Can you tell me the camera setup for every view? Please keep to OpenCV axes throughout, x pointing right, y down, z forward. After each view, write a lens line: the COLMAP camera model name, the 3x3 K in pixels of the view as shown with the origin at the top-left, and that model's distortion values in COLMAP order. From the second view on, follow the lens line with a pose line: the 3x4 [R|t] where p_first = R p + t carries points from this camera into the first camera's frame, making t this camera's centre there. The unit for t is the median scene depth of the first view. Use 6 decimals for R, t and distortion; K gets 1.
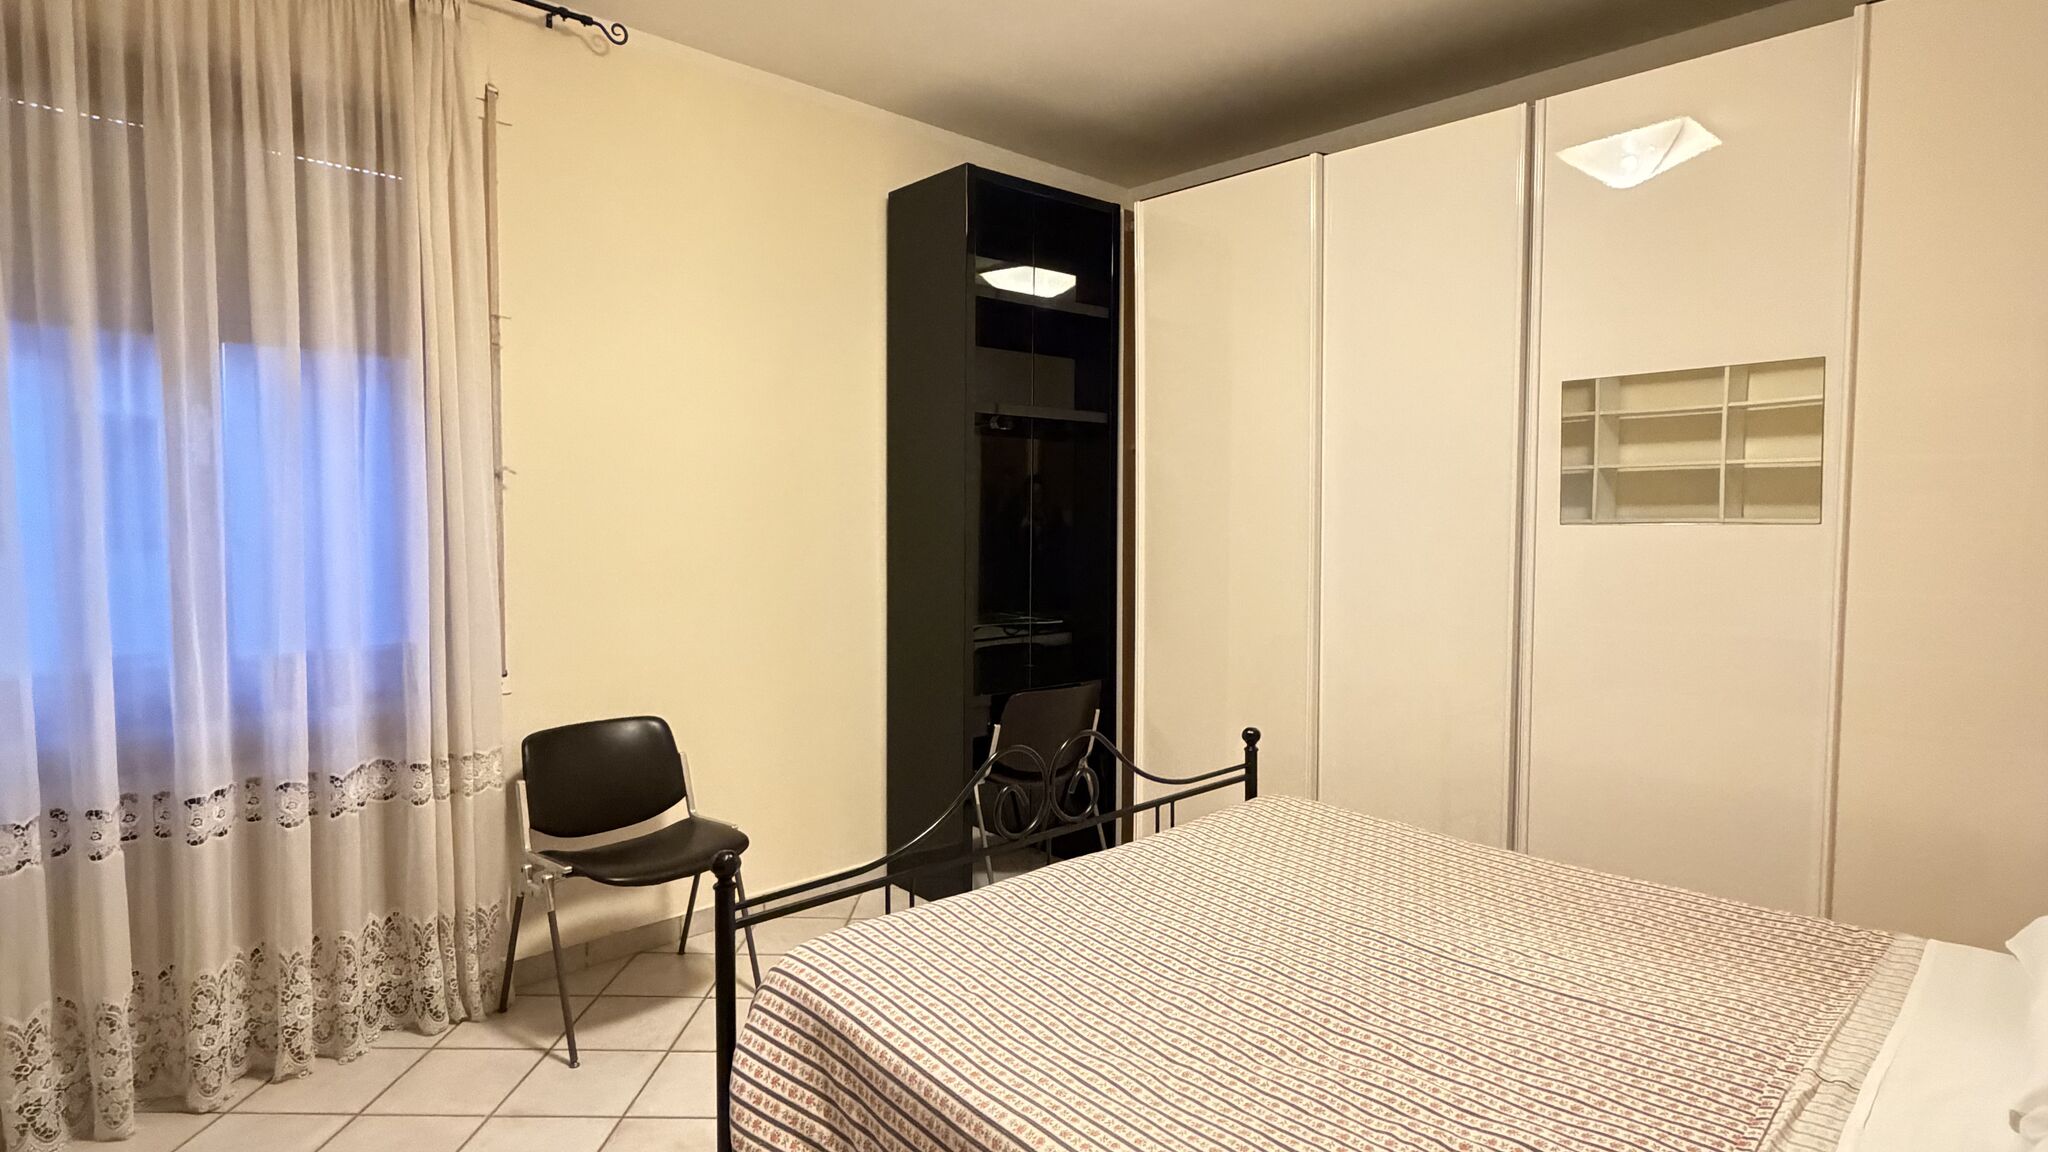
lens RADIAL K [[1082.6, 0, 1027.0], [0, 1082.6, 569.5], [0, 0, 1]] dist [-0.000962, -0.000210]
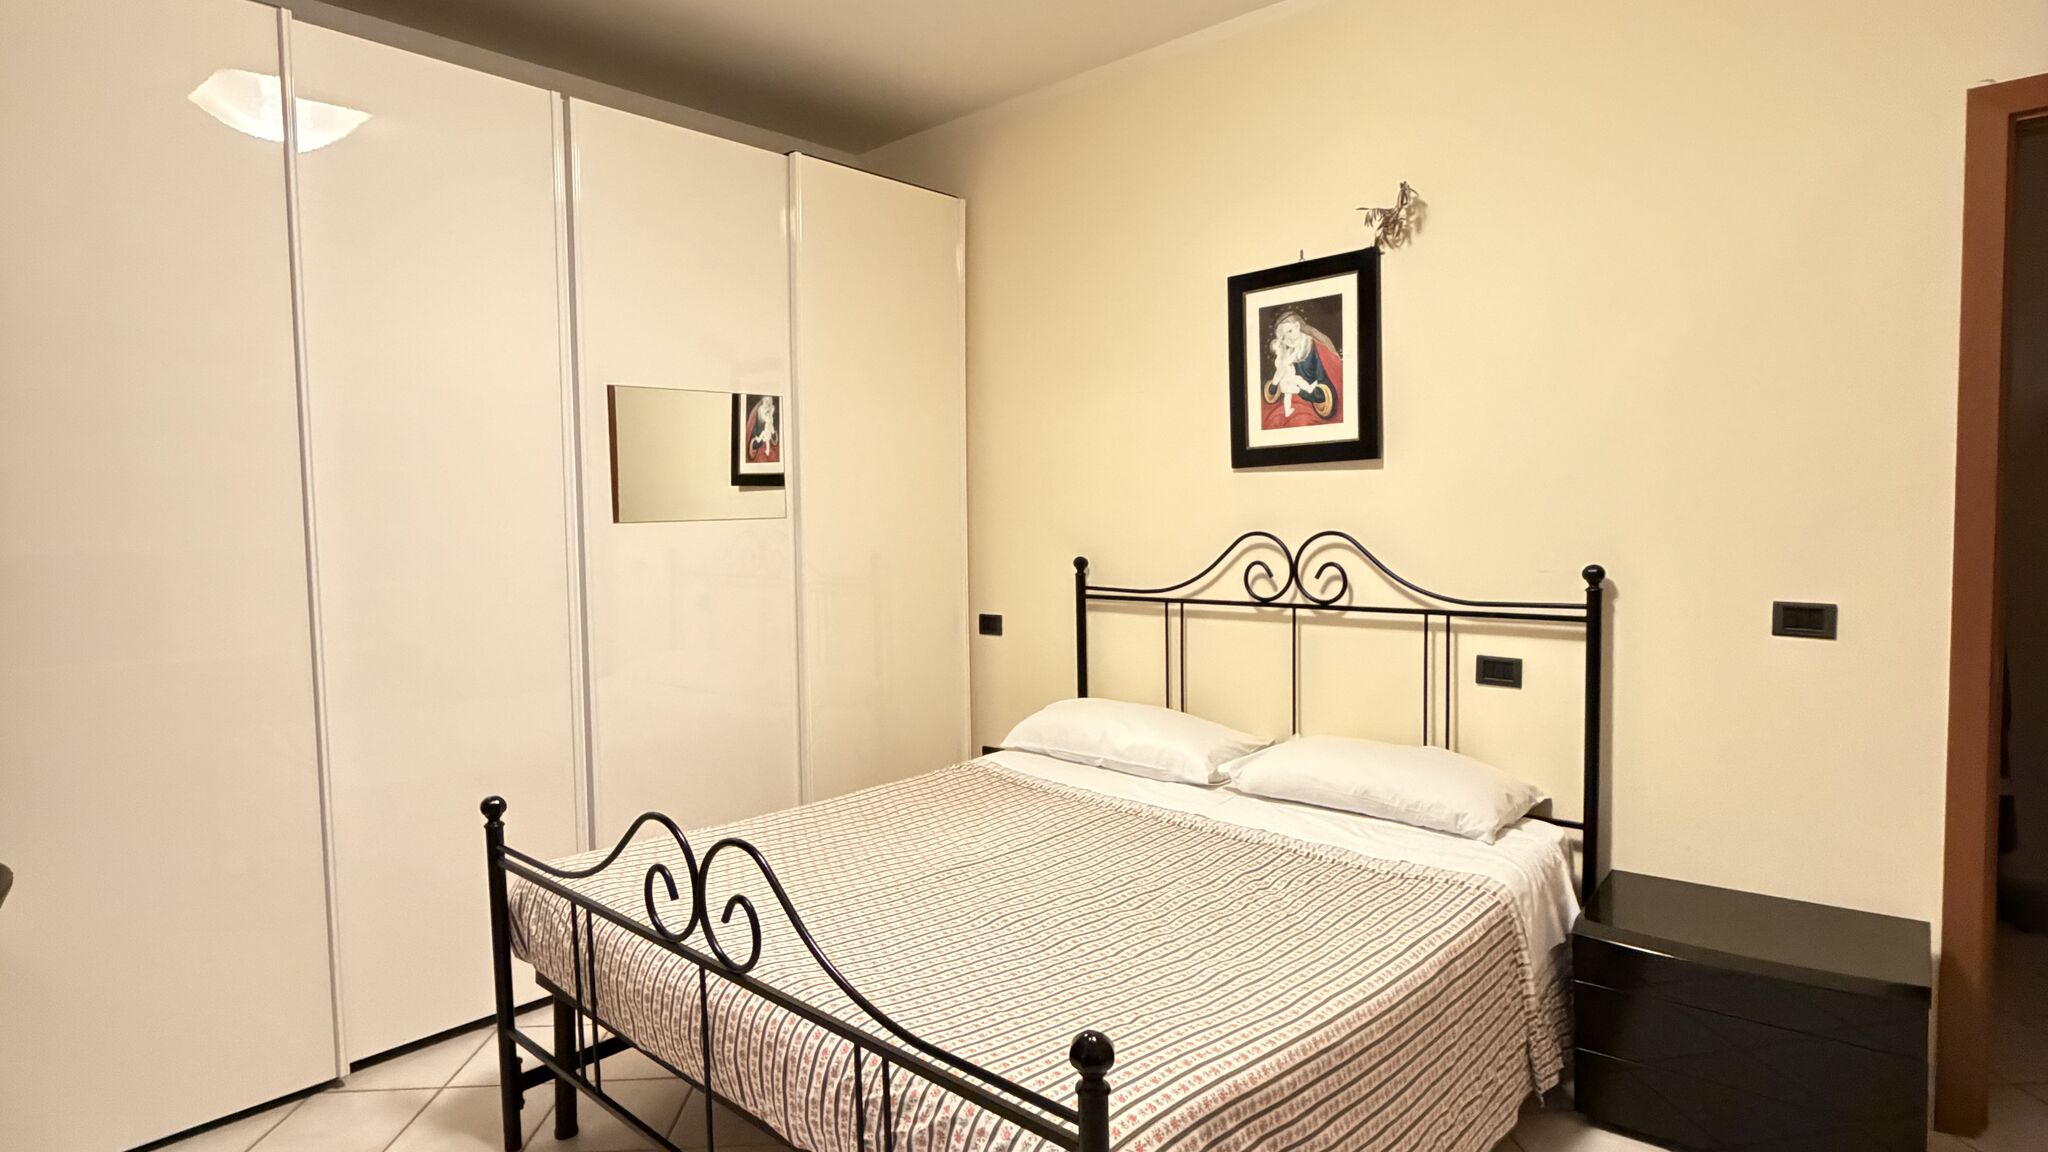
lens RADIAL K [[1082.6, 0, 1027.0], [0, 1082.6, 569.5], [0, 0, 1]] dist [-0.000962, -0.000210]
pose [[-0.051213, -0.056479, 0.997089, -0.941582], [0.073934, 0.995446, 0.060183, -0.052409], [-0.995947, 0.076800, -0.046804, 1.103671]]
